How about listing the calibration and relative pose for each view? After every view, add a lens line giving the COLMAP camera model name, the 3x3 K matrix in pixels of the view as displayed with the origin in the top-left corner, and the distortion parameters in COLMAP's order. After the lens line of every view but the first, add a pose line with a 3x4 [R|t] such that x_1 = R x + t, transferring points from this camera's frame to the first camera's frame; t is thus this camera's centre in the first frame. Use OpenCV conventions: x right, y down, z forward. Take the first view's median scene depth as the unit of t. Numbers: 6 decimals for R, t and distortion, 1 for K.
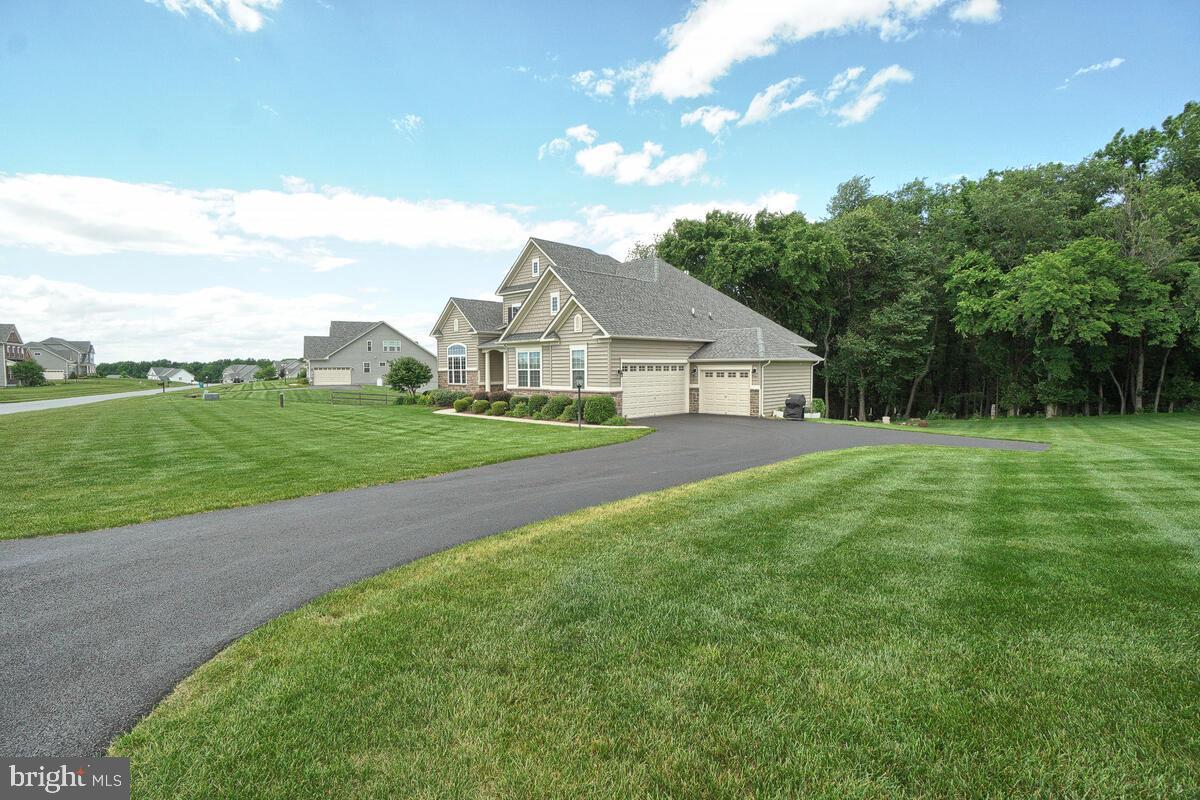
lens RADIAL K [[616.2, 0, 600.0], [0, 616.2, 400.0], [0, 0, 1]] dist [-0.047104, 0.000348]
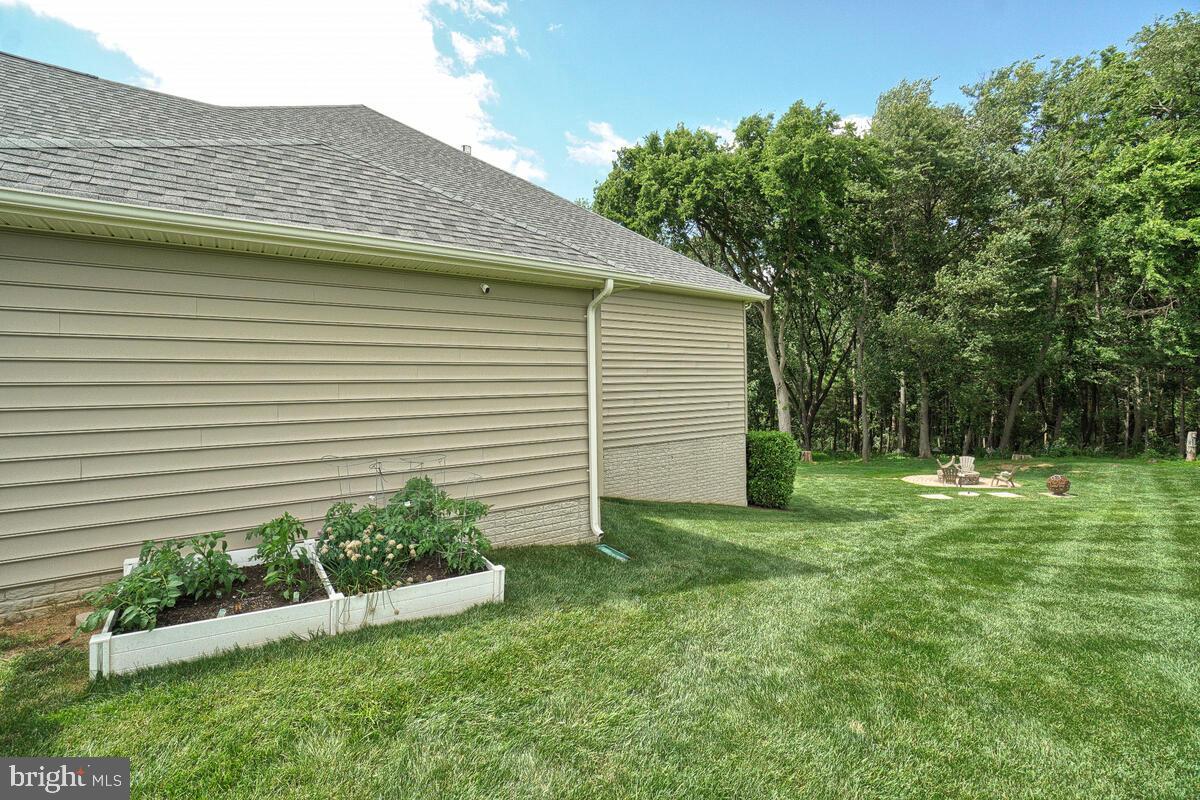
lens RADIAL K [[537.9, 0, 600.0], [0, 537.9, 400.0], [0, 0, 1]] dist [-0.053372, 0.019036]
pose [[0.985558, -0.005648, -0.169243, 0.290870], [0.001070, 0.999631, -0.027129, -0.013862], [0.169334, 0.026556, 0.985201, 0.621818]]
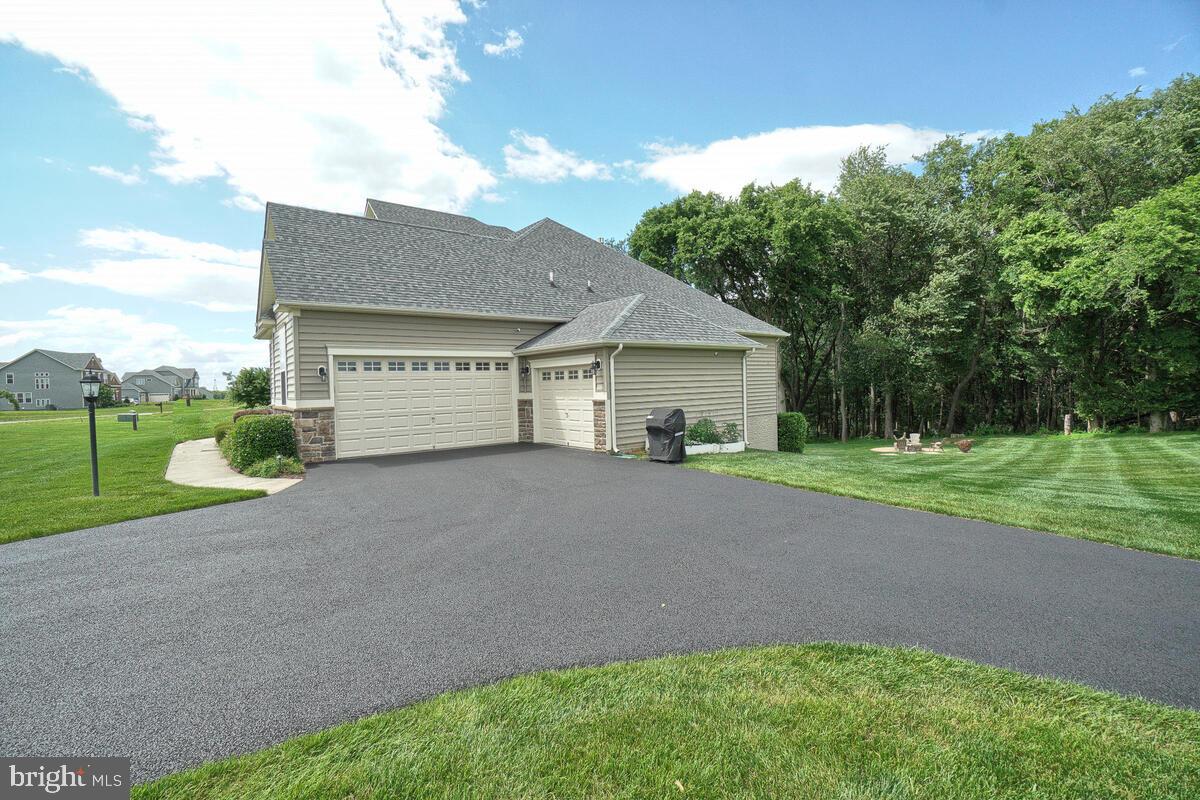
lens RADIAL K [[537.9, 0, 600.0], [0, 537.9, 400.0], [0, 0, 1]] dist [-0.053372, 0.019036]
pose [[0.991042, -0.015893, -0.132605, 0.208626], [0.012578, 0.999588, -0.025801, -0.003702], [0.132961, 0.023902, 0.990833, 0.361256]]
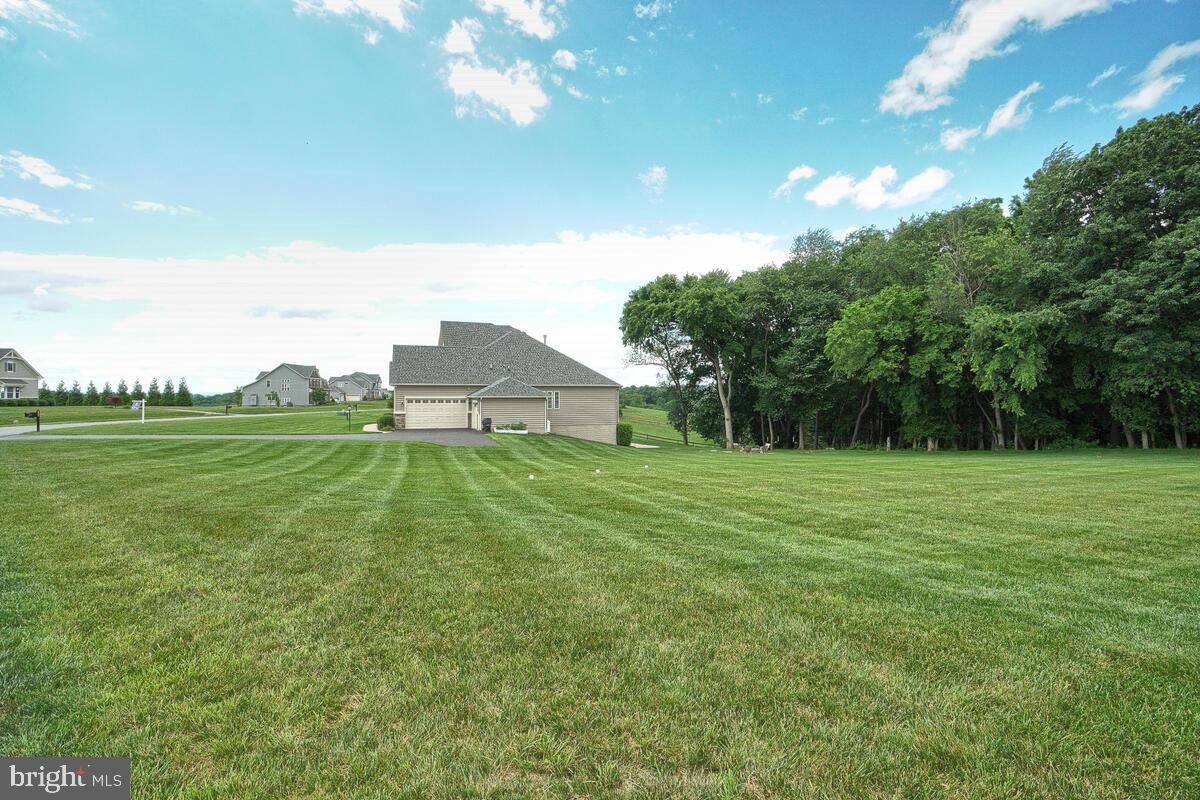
lens RADIAL K [[576.3, 0, 600.0], [0, 576.3, 400.0], [0, 0, 1]] dist [0.002043, 0.000414]
pose [[0.910966, 0.012448, -0.412293, 0.809561], [-0.030846, 0.998802, -0.037999, -0.004883], [0.411326, 0.047334, 0.910258, -0.210441]]
